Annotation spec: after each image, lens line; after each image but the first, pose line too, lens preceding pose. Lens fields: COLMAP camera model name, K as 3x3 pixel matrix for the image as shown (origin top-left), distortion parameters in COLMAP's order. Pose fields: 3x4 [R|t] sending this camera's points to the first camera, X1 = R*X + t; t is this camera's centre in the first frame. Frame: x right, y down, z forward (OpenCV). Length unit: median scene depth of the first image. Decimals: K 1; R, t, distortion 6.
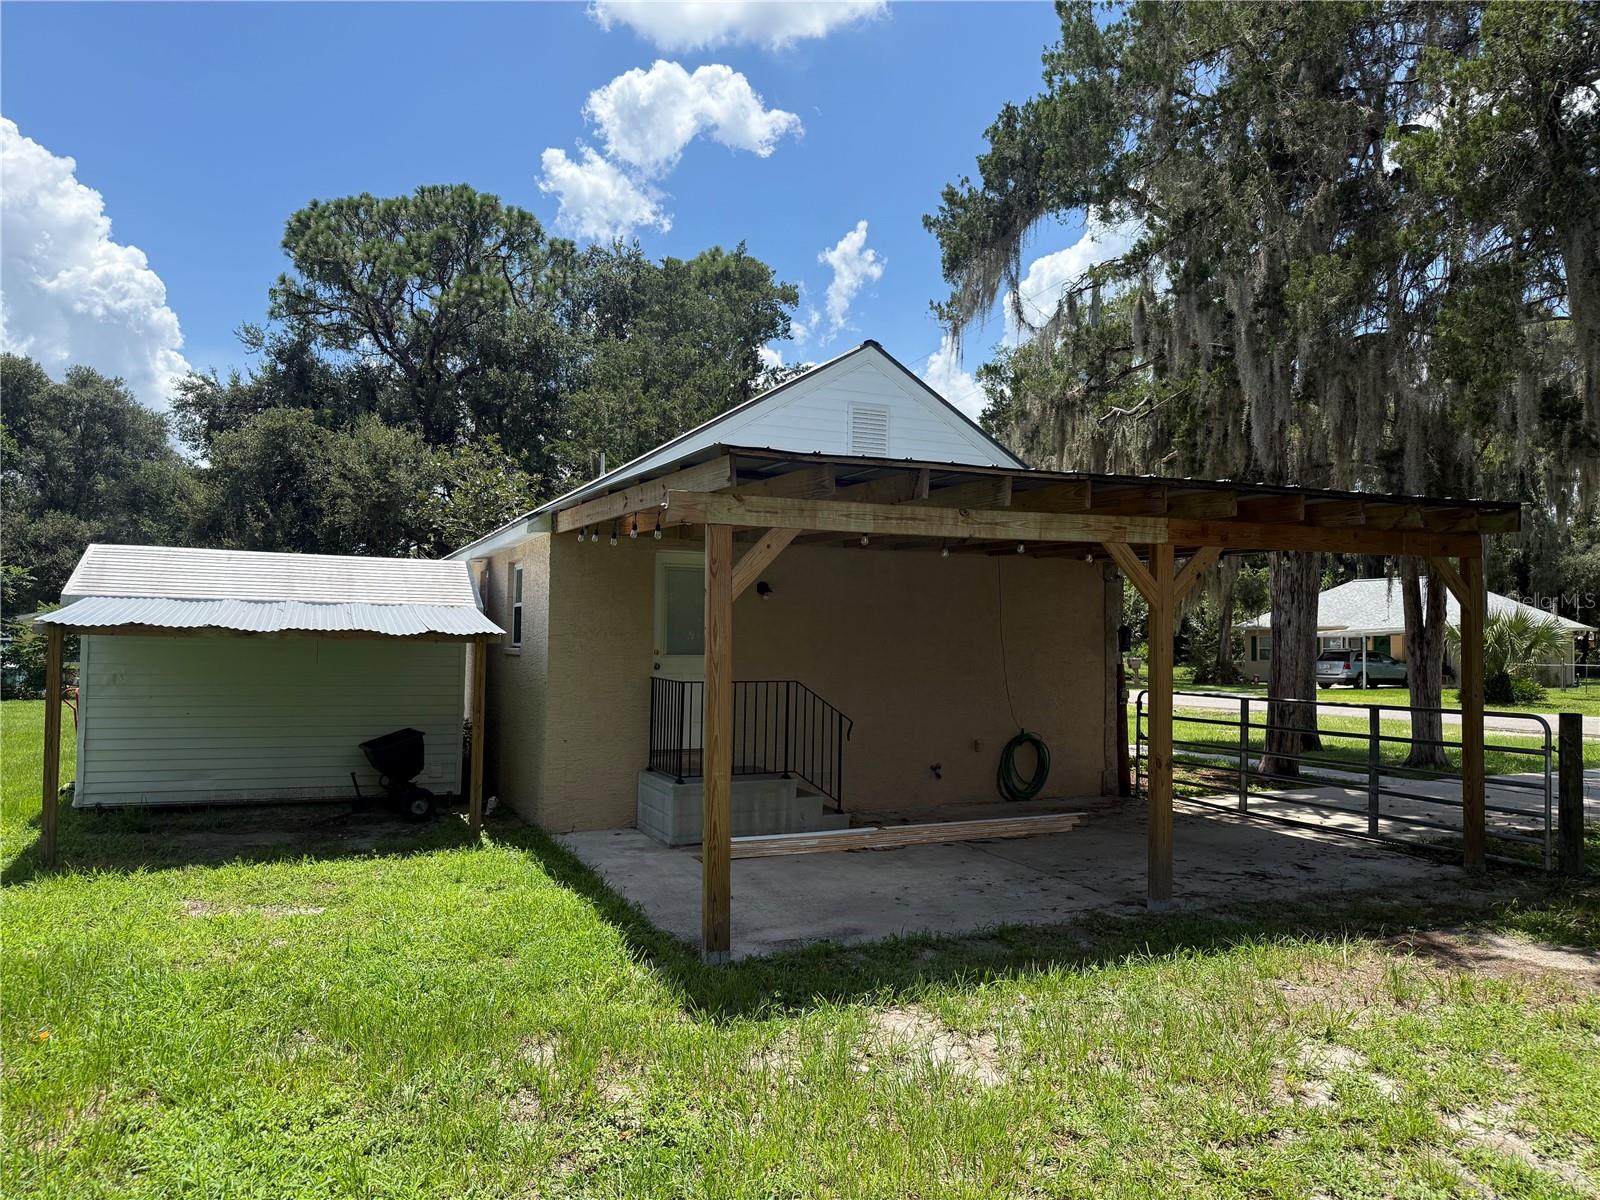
lens RADIAL K [[1112.1, 0, 789.1], [0, 1112.1, 613.9], [0, 0, 1]] dist [0.060134, -0.056770]
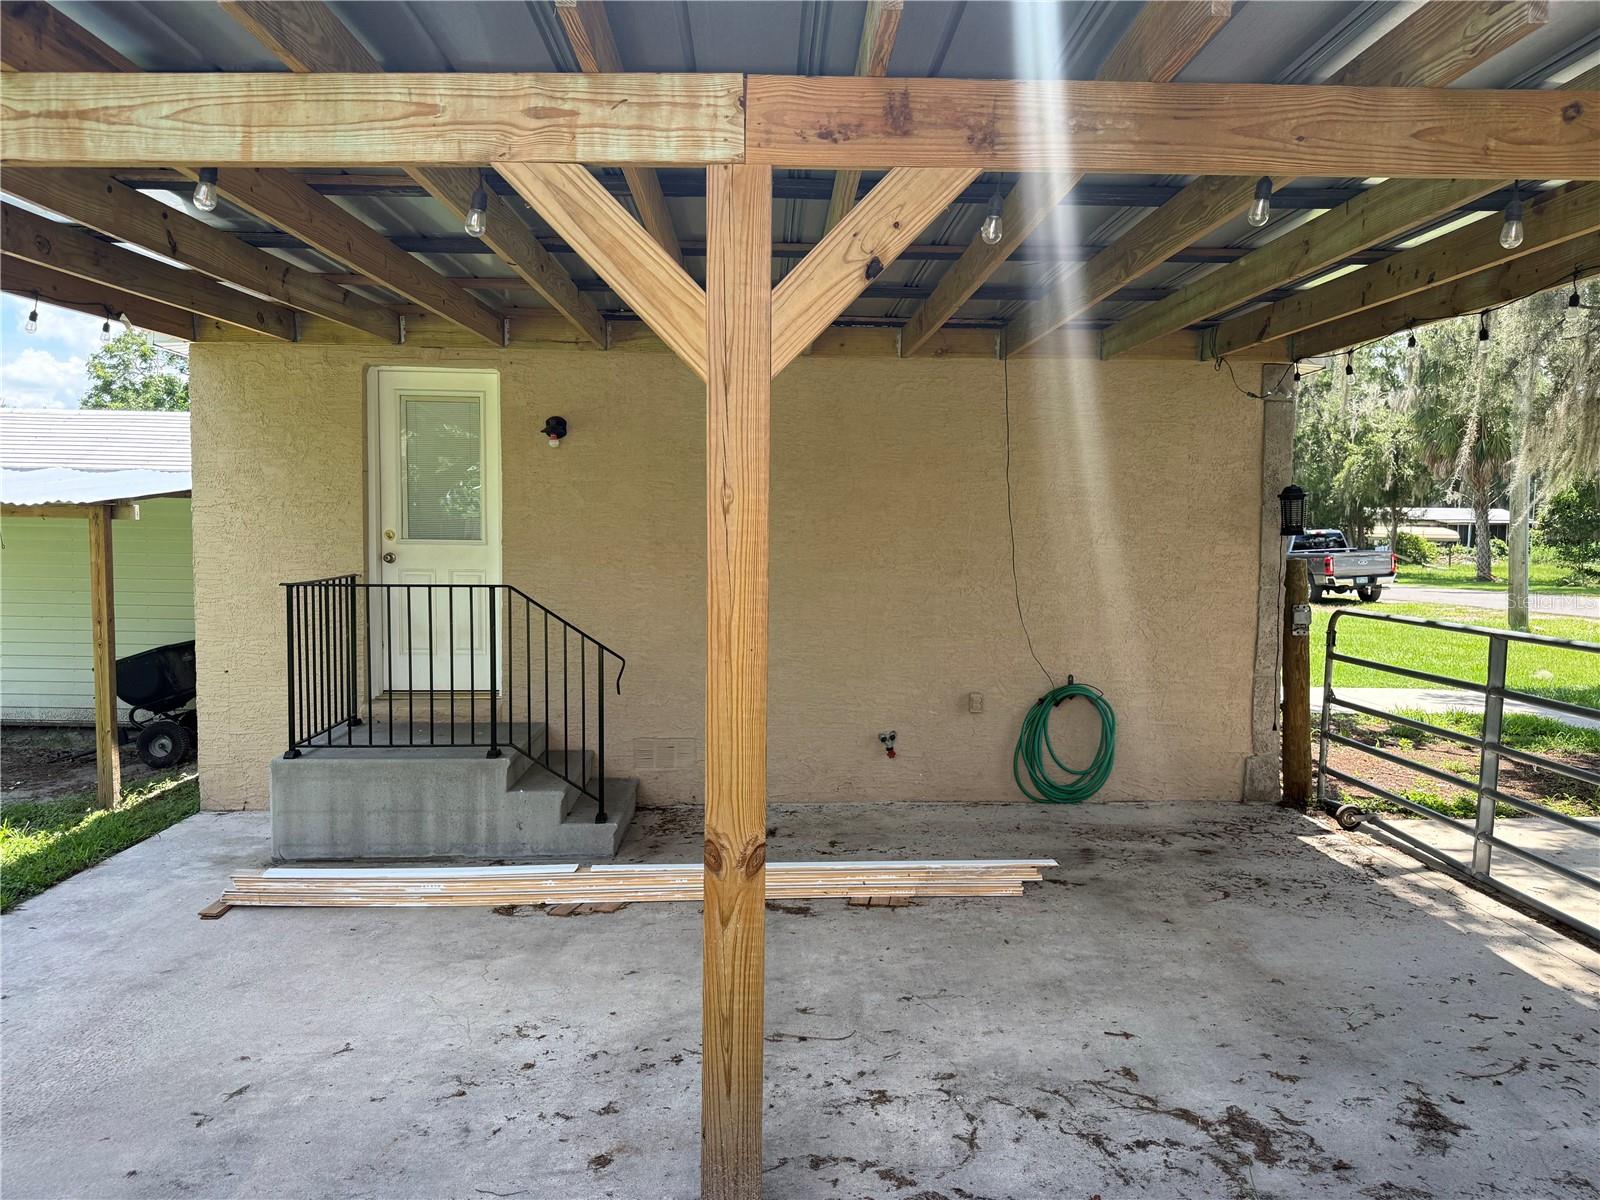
lens RADIAL K [[1112.1, 0, 797.3], [0, 1112.1, 605.2], [0, 0, 1]] dist [0.060134, -0.056770]
pose [[0.928505, 0.022385, -0.370645, 0.343486], [0.009824, 0.996351, 0.084785, 0.023709], [0.371190, -0.082364, 0.924897, 0.522878]]
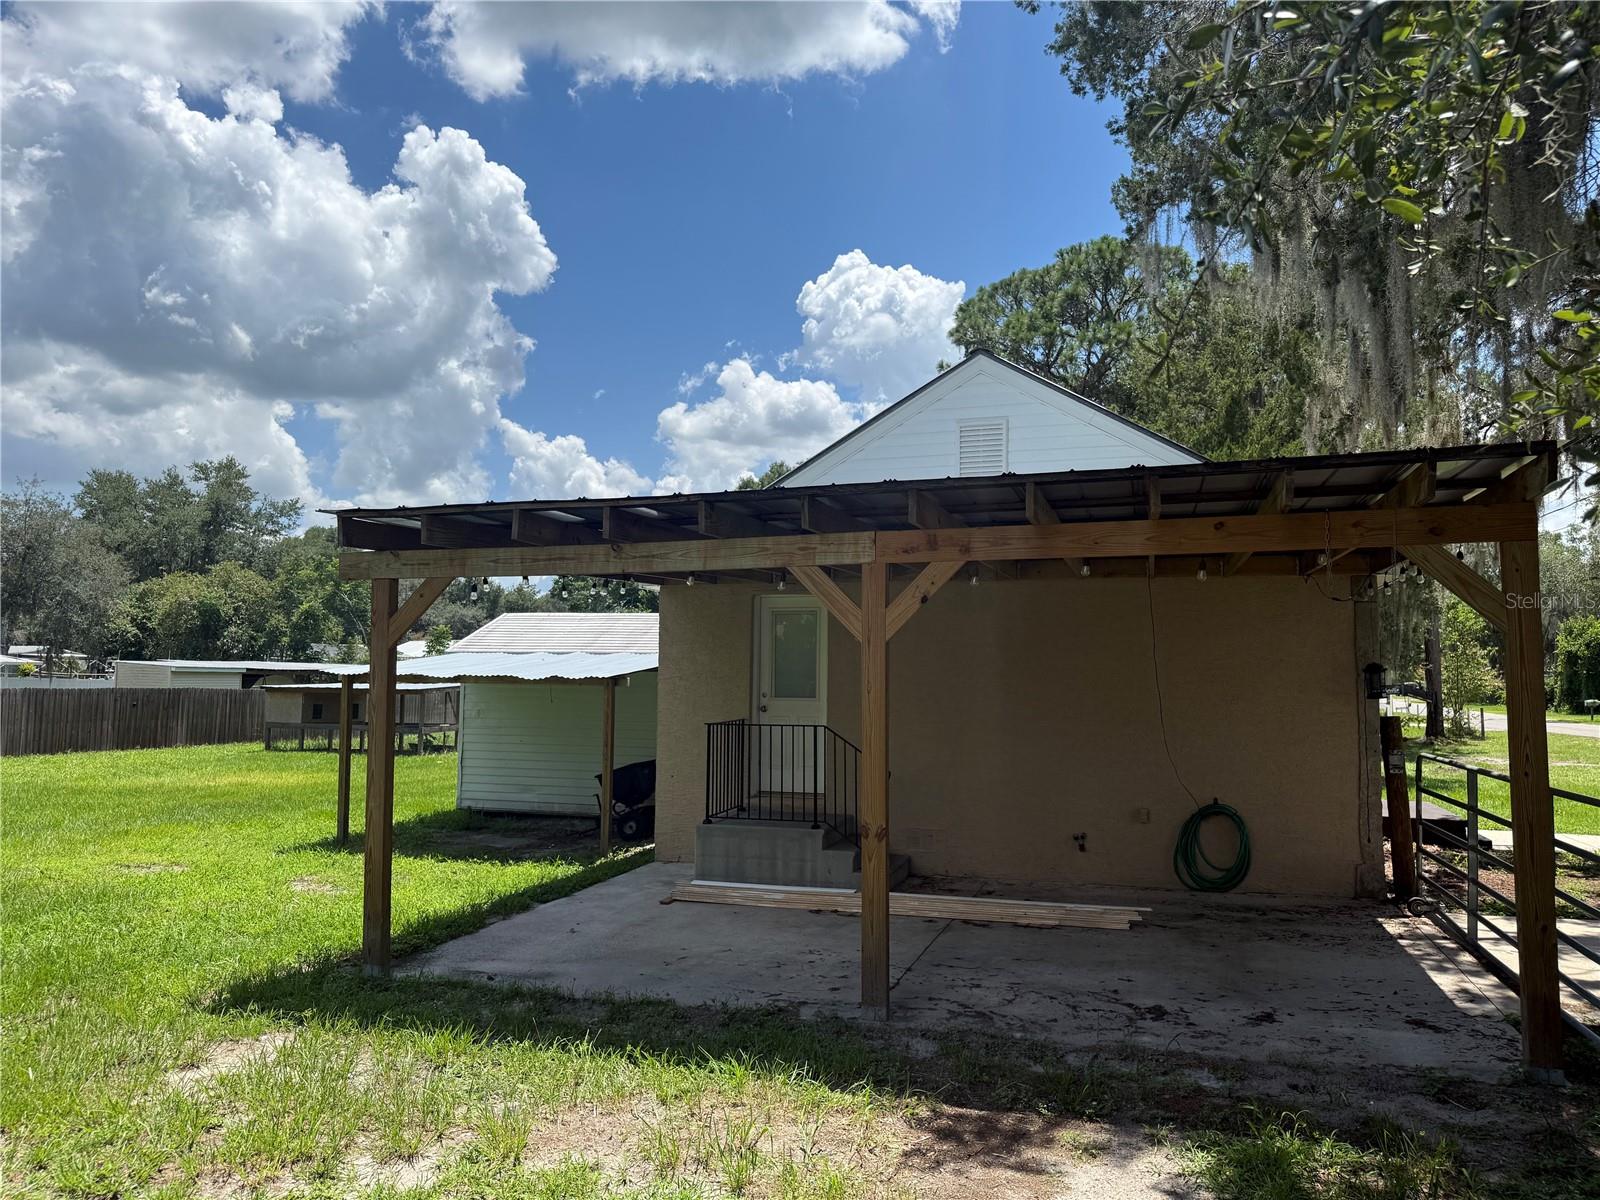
lens RADIAL K [[1112.1, 0, 803.8], [0, 1112.1, 603.2], [0, 0, 1]] dist [0.060134, -0.056770]
pose [[0.756341, -0.048309, -0.652392, 0.606201], [0.015391, 0.998308, -0.056081, 0.008561], [0.653997, 0.032375, 0.755804, 0.260634]]
